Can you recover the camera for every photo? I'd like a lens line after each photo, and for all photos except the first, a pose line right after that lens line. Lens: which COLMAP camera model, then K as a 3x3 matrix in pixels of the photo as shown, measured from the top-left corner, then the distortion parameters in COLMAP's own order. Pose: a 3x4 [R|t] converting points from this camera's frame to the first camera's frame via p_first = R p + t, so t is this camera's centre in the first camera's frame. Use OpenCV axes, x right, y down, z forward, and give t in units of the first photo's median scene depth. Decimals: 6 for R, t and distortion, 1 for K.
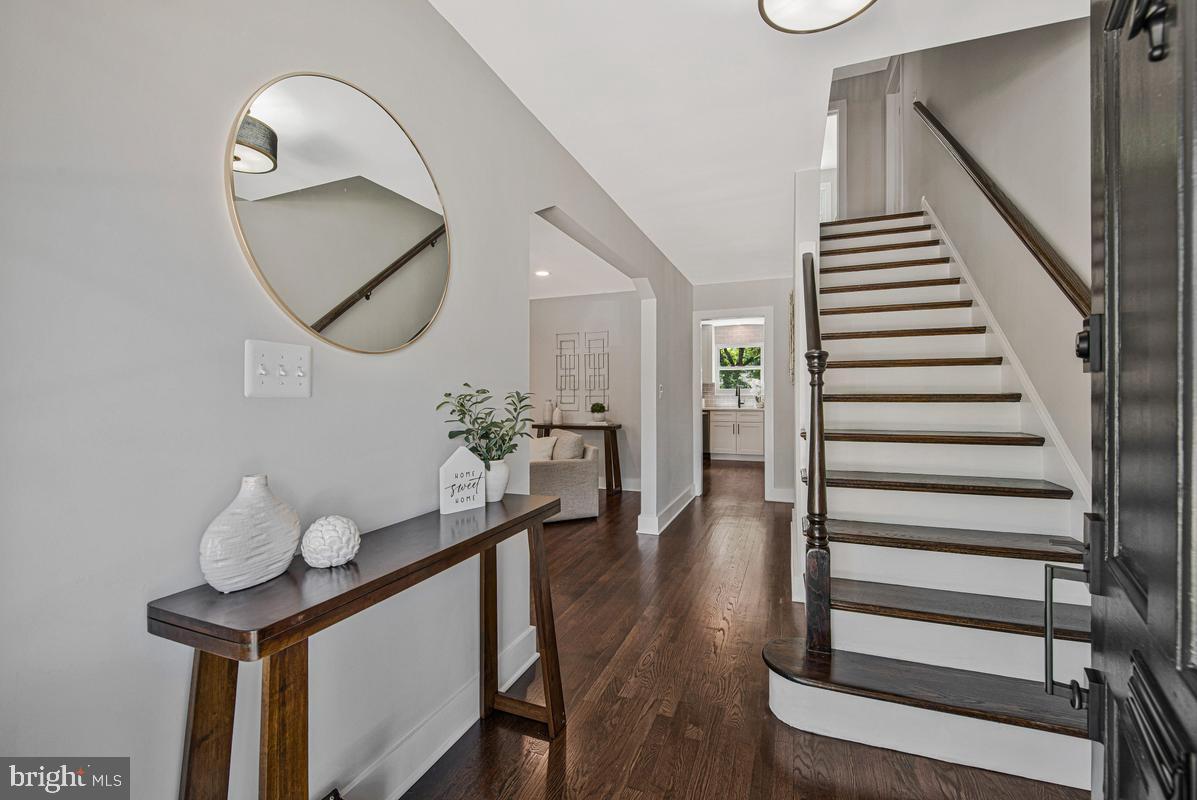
lens RADIAL K [[500.4, 0, 595.1], [0, 500.4, 388.7], [0, 0, 1]] dist [-0.010616, -0.001970]
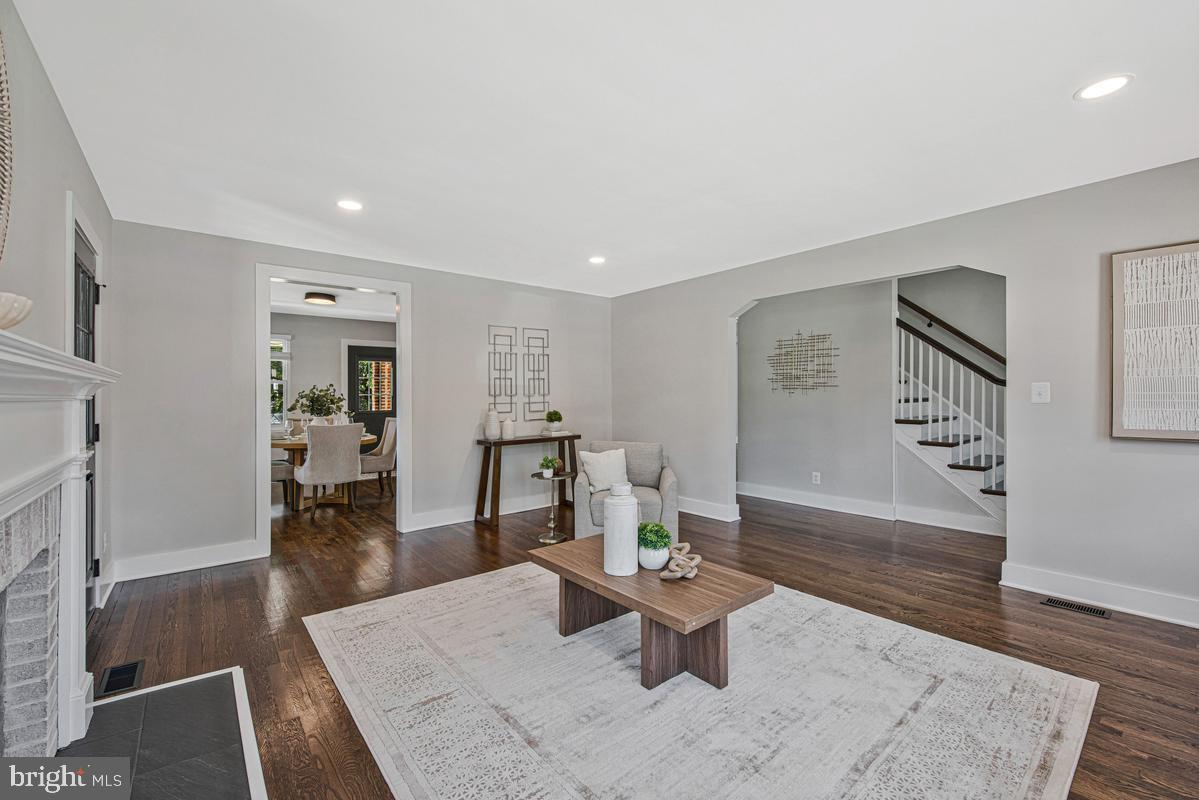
lens RADIAL K [[501.3, 0, 592.0], [0, 501.3, 394.8], [0, 0, 1]] dist [-0.010616, -0.001970]
pose [[0.479632, -0.000790, 0.877470, -0.720167], [-0.000110, 1.000000, 0.000960, 0.000015], [-0.877470, -0.000557, 0.479631, 0.500640]]
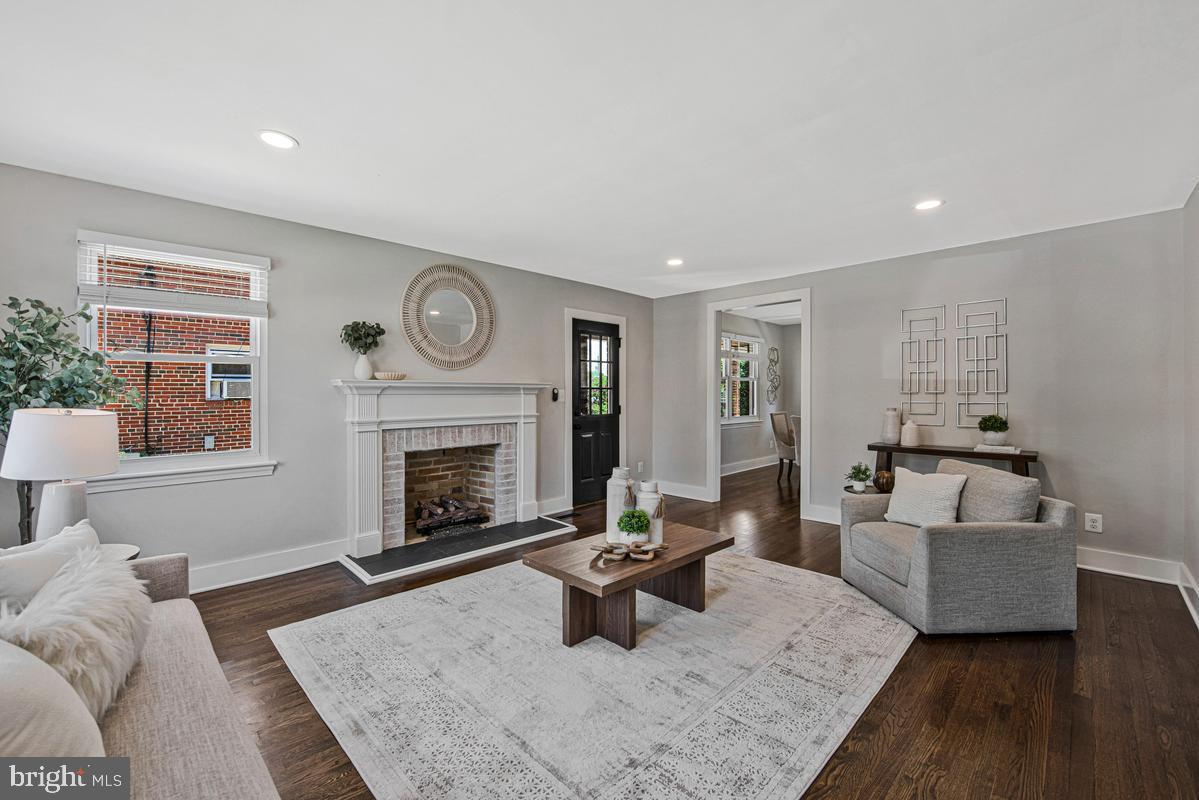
lens RADIAL K [[501.3, 0, 589.0], [0, 501.3, 392.1], [0, 0, 1]] dist [-0.010616, -0.001970]
pose [[0.914488, 0.005612, -0.404573, -0.197686], [-0.002130, 0.999957, 0.009057, -0.004943], [0.404607, -0.007420, 0.914461, 0.228051]]
